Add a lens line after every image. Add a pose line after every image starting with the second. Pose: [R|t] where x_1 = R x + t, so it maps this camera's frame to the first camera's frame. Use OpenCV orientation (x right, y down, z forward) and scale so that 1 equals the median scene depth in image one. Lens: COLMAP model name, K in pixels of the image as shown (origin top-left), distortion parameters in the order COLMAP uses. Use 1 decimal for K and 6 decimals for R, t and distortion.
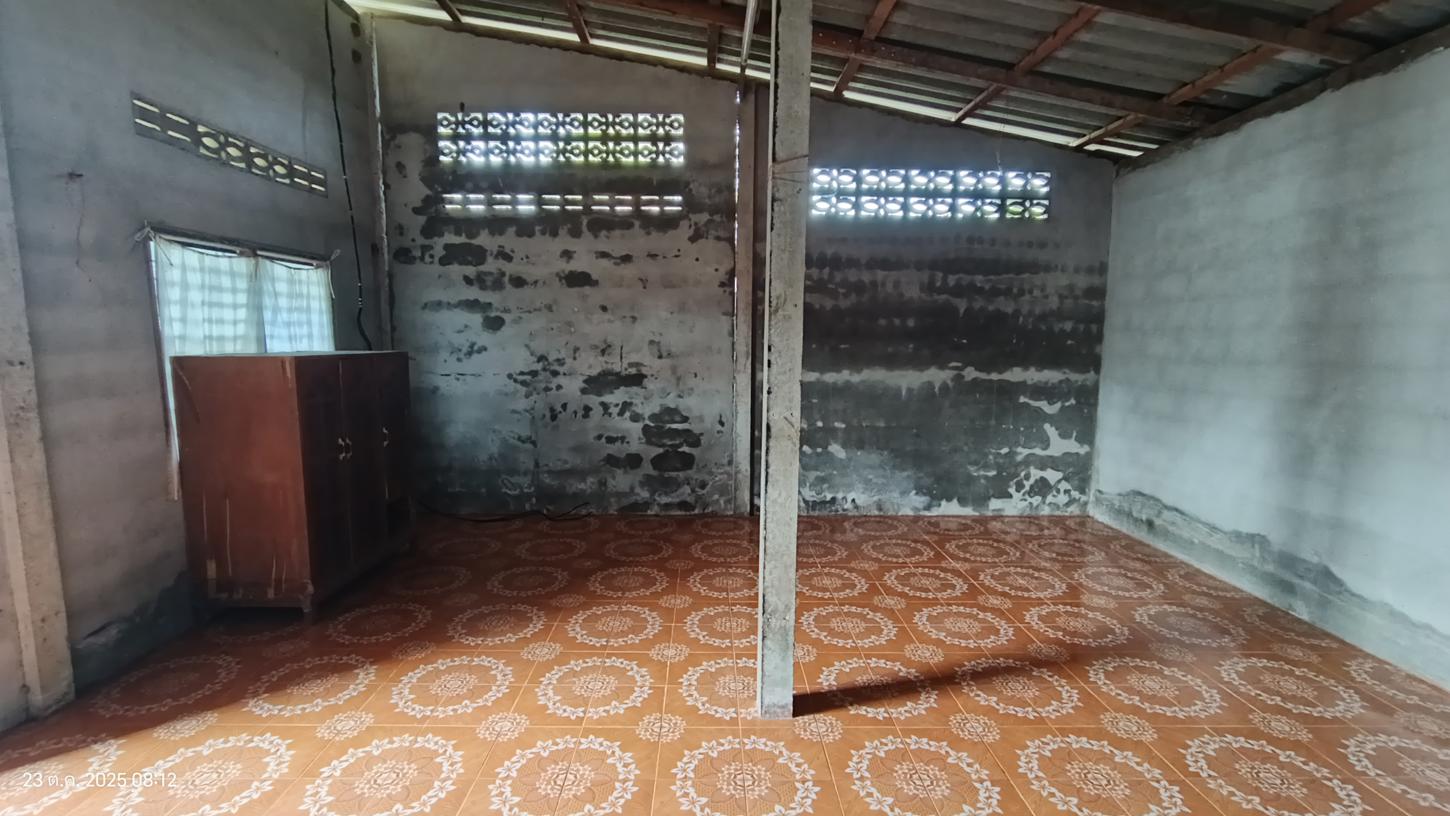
lens RADIAL K [[662.0, 0, 713.7], [0, 662.0, 416.9], [0, 0, 1]] dist [-0.026424, 0.011716]
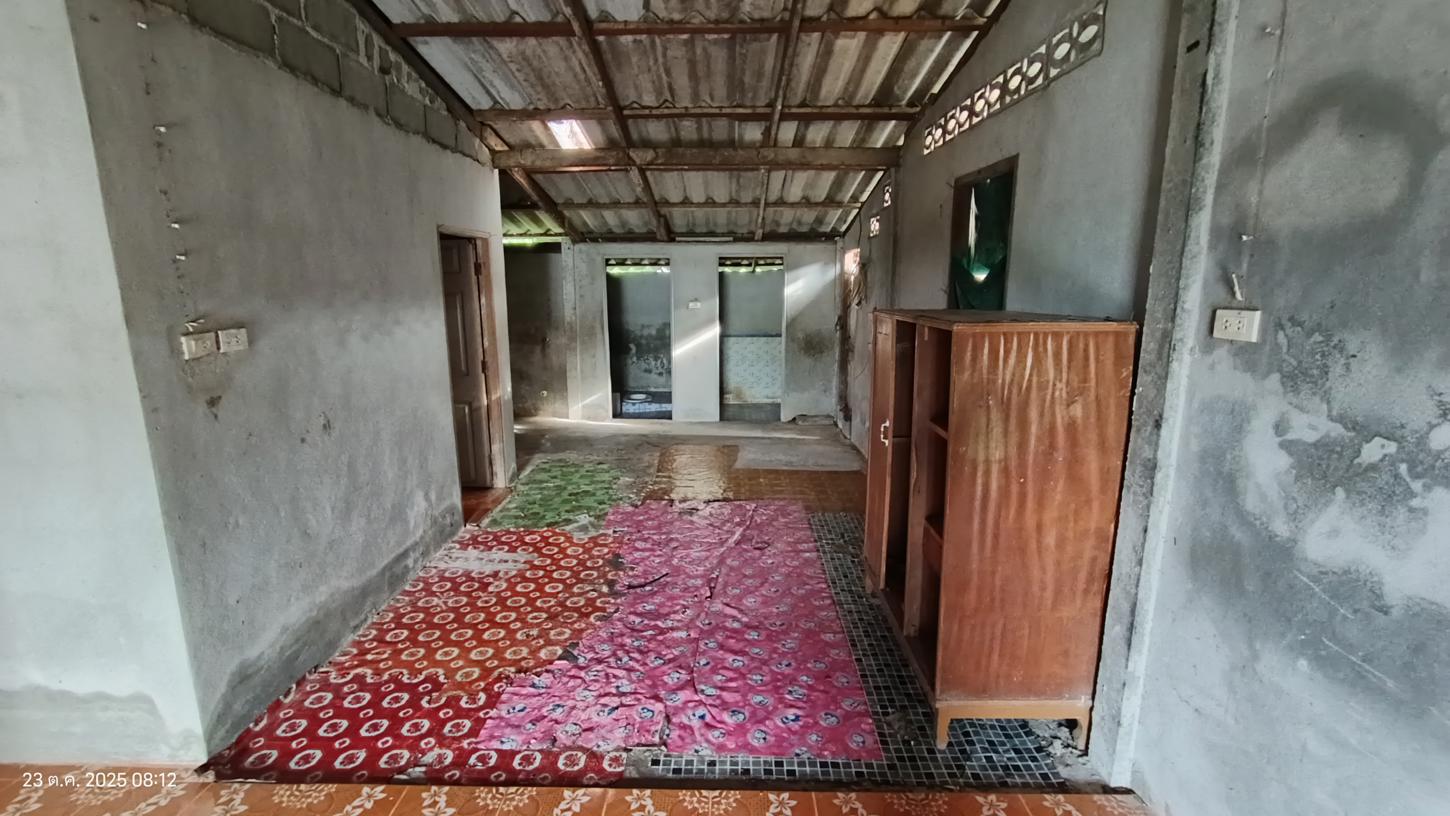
lens RADIAL K [[659.5, 0, 716.6], [0, 659.5, 417.5], [0, 0, 1]] dist [-0.010448, 0.000366]
pose [[0.036268, -0.209335, 0.977171, 0.276589], [0.130181, 0.970472, 0.203069, -0.010608], [-0.990827, 0.119844, 0.062449, 0.150544]]
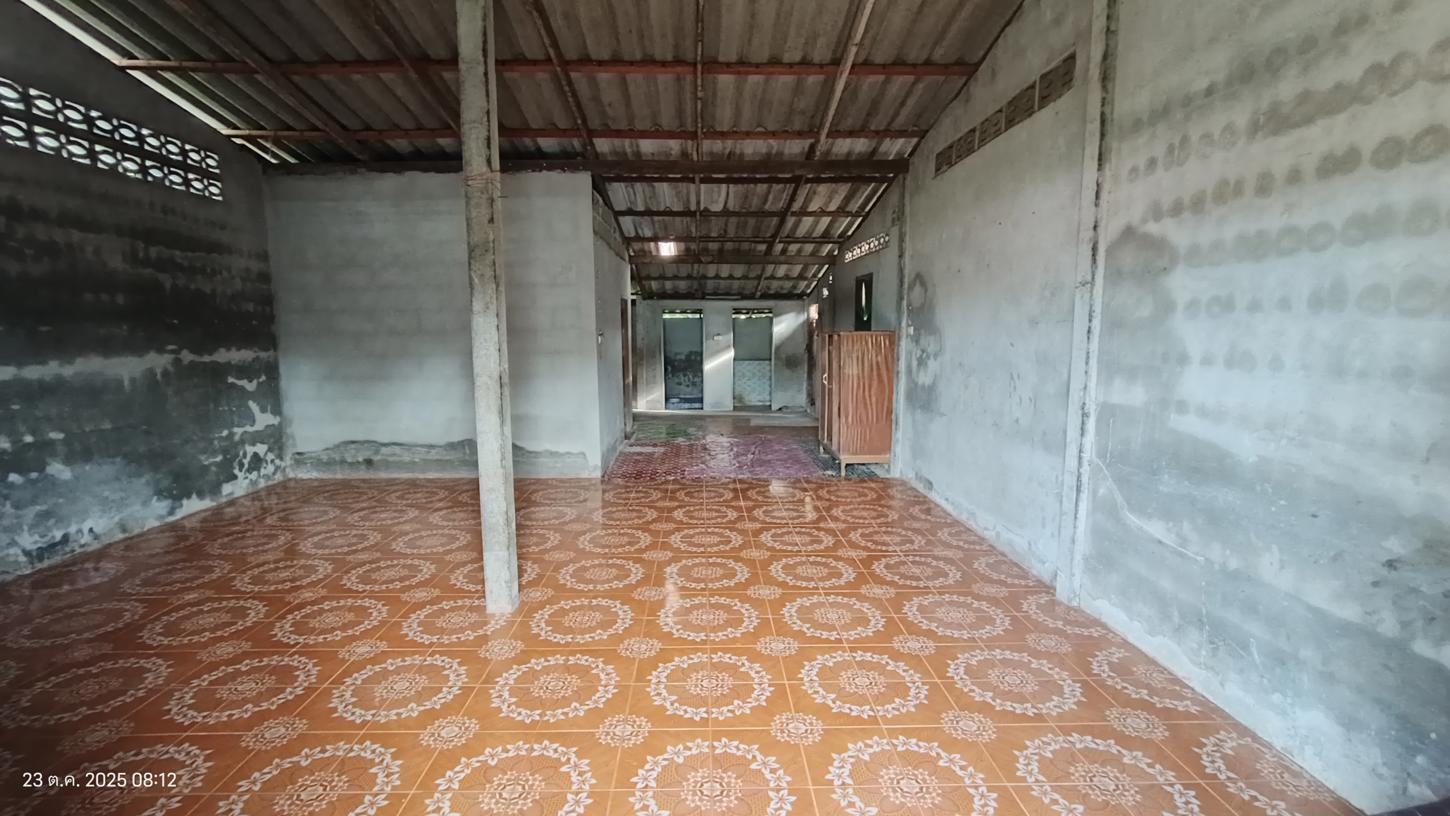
lens RADIAL K [[662.0, 0, 713.7], [0, 662.0, 416.9], [0, 0, 1]] dist [-0.026424, 0.011716]
pose [[-0.004585, -0.140341, 0.990093, -0.542681], [0.128471, 0.981815, 0.139763, -0.015983], [-0.991703, 0.127839, 0.013528, 0.266711]]
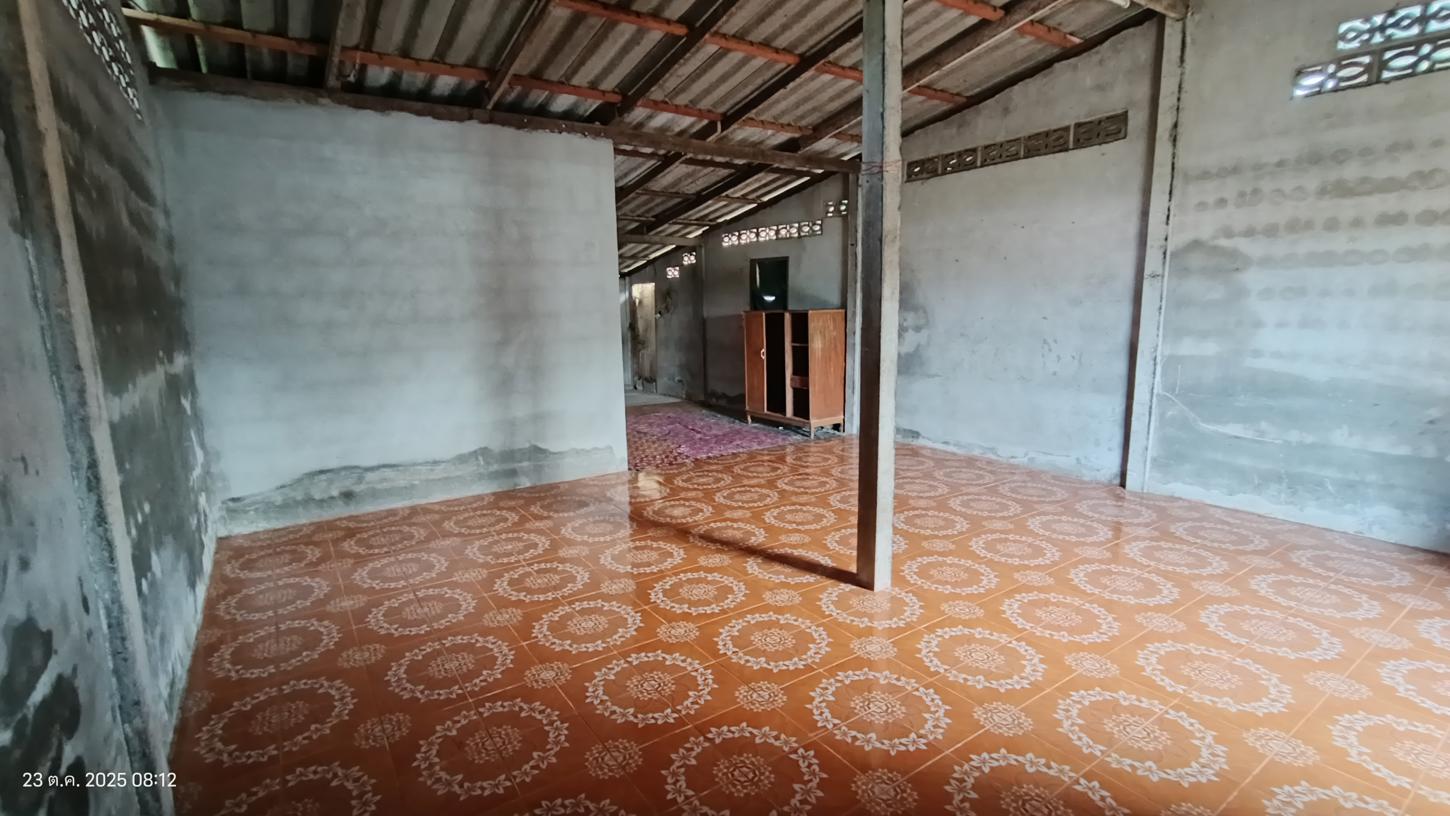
lens RADIAL K [[662.0, 0, 713.7], [0, 662.0, 416.9], [0, 0, 1]] dist [-0.026424, 0.011716]
pose [[-0.544386, -0.143838, 0.826411, -0.374800], [0.116825, 0.962587, 0.244497, -0.110582], [-0.830660, 0.229646, -0.507215, 0.910625]]
